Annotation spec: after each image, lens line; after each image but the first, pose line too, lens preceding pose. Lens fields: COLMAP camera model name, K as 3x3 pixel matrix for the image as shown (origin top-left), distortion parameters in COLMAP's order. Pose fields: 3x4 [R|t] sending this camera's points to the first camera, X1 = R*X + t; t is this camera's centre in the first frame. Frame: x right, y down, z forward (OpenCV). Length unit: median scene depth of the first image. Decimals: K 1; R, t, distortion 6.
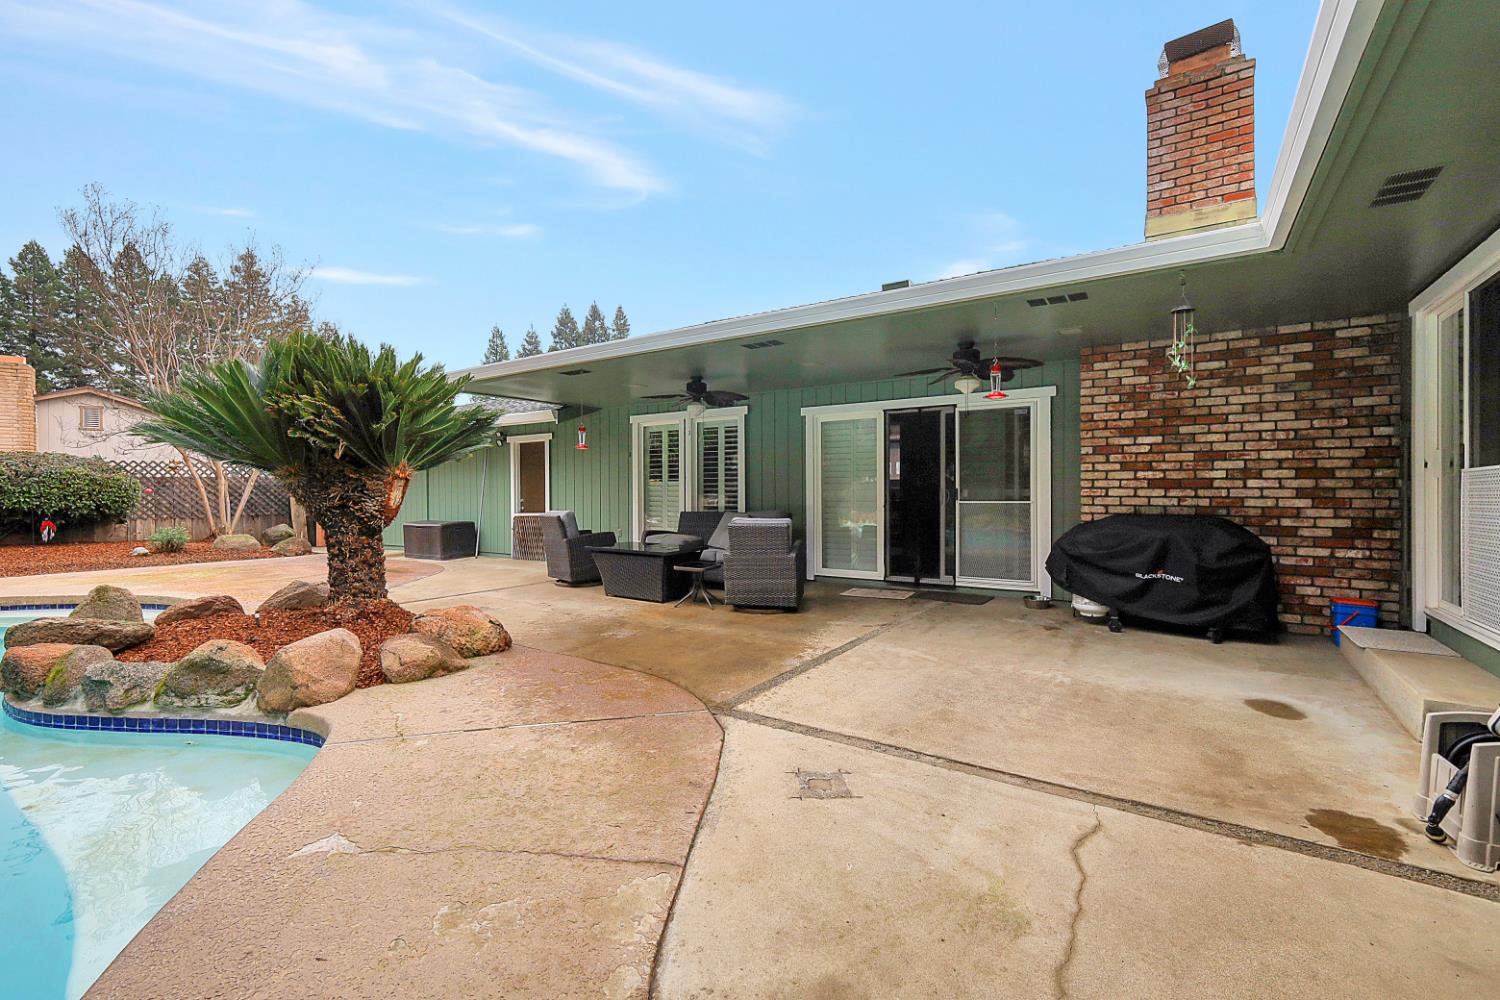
lens RADIAL K [[652.2, 0, 751.4], [0, 652.2, 497.1], [0, 0, 1]] dist [0.002916, -0.000369]
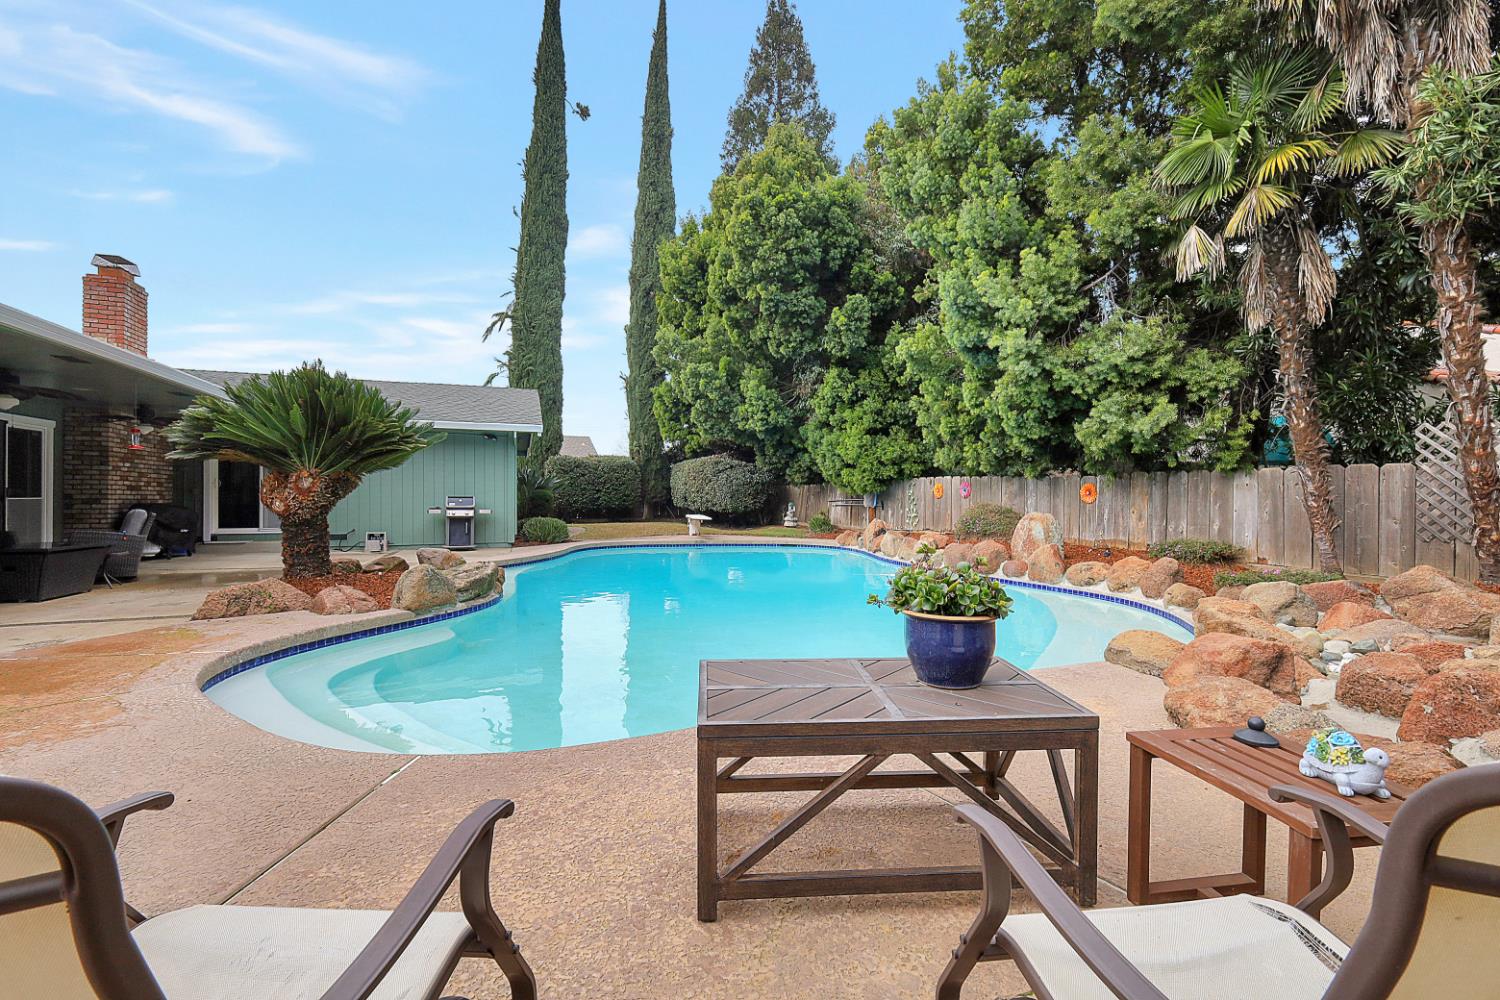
lens RADIAL K [[652.2, 0, 751.5], [0, 652.2, 497.6], [0, 0, 1]] dist [0.002916, -0.000369]
pose [[-0.809545, -0.000656, 0.587057, -1.905610], [0.002917, 0.999983, 0.005140, 0.004052], [-0.587050, 0.005873, -0.809529, 1.410966]]
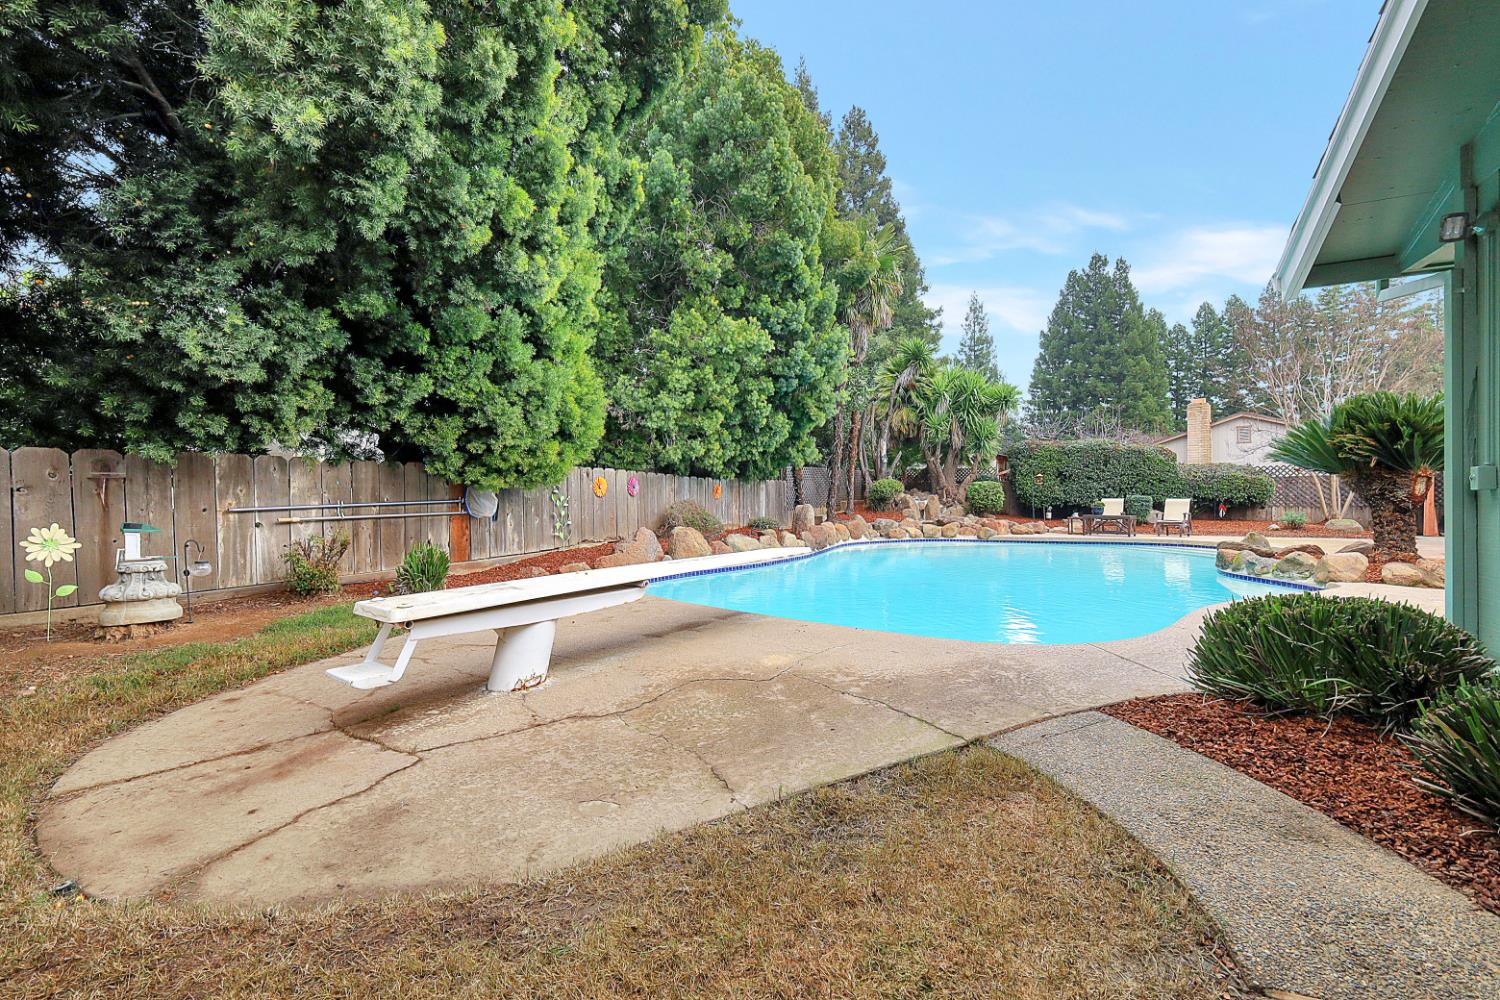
lens RADIAL K [[652.2, 0, 752.2], [0, 652.2, 494.4], [0, 0, 1]] dist [0.002916, -0.000369]
pose [[0.137467, 0.002995, -0.990502, 0.718962], [-0.000963, 0.999995, 0.002890, 0.010065], [0.990506, 0.000557, 0.137469, -0.732003]]
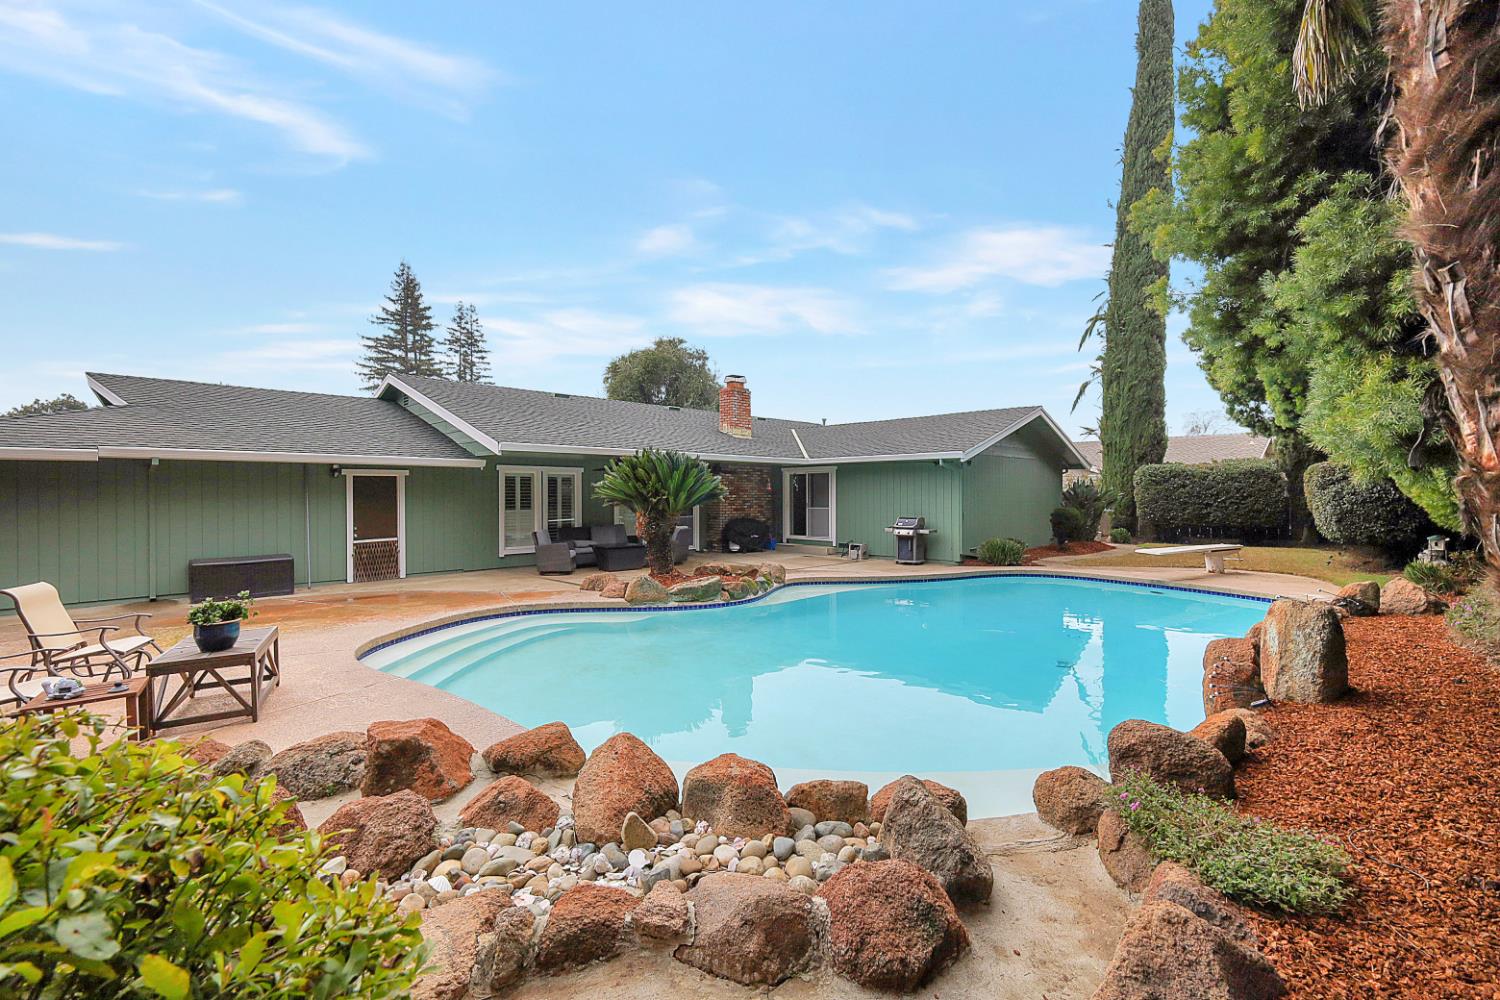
lens RADIAL K [[652.2, 0, 749.2], [0, 652.2, 494.2], [0, 0, 1]] dist [0.002916, -0.000369]
pose [[0.202949, 0.000817, 0.979189, -2.458781], [0.006616, 0.999976, -0.002205, -0.085633], [-0.979167, 0.006926, 0.202939, 0.249064]]
